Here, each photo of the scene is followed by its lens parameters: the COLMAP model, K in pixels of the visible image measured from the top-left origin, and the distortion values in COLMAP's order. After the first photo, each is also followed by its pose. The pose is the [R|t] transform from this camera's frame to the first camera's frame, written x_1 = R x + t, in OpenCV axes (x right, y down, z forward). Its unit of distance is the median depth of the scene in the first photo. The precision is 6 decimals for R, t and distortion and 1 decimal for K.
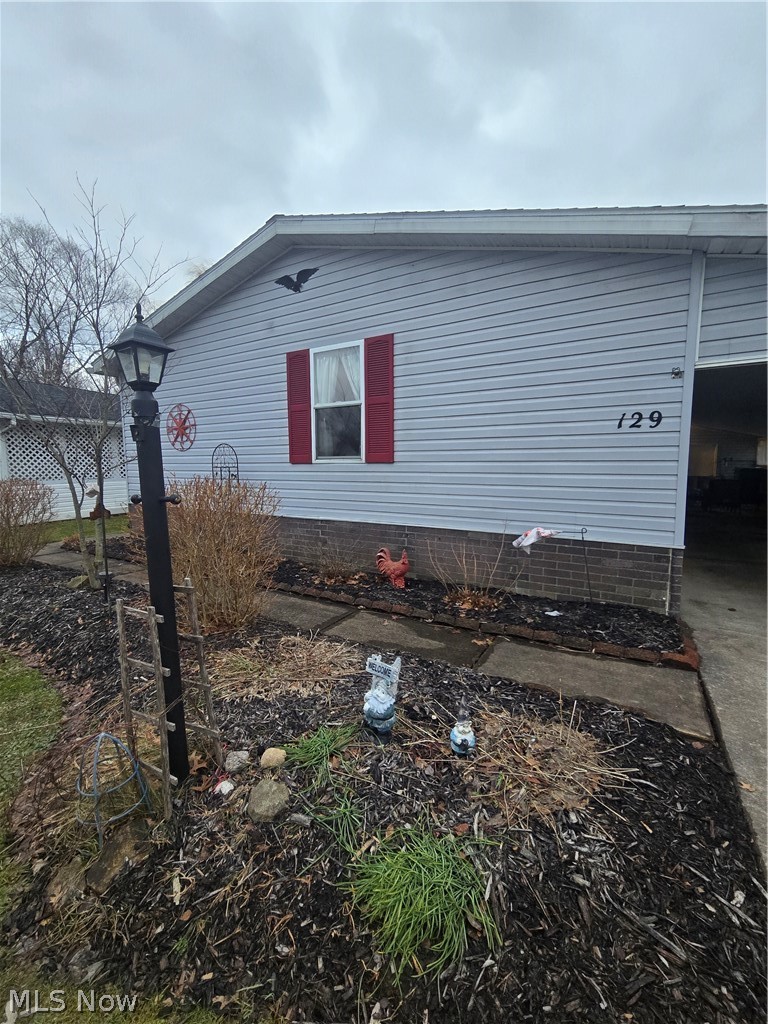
lens RADIAL K [[428.2, 0, 384.1], [0, 428.2, 511.7], [0, 0, 1]] dist [-0.004788, 0.002158]
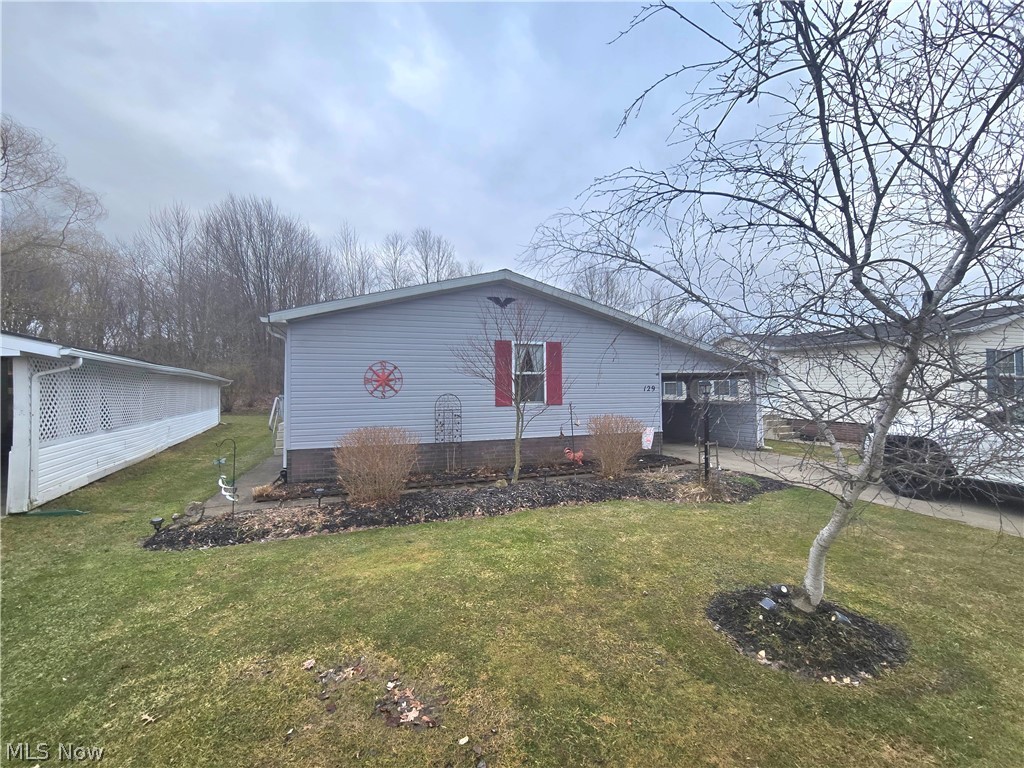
lens RADIAL K [[428.2, 0, 503.7], [0, 428.2, 386.5], [0, 0, 1]] dist [-0.004788, 0.002158]
pose [[0.644227, 0.003433, 0.764826, -1.697661], [0.092631, 0.992279, -0.082478, -0.059525], [-0.759204, 0.123982, 0.638935, -0.079629]]
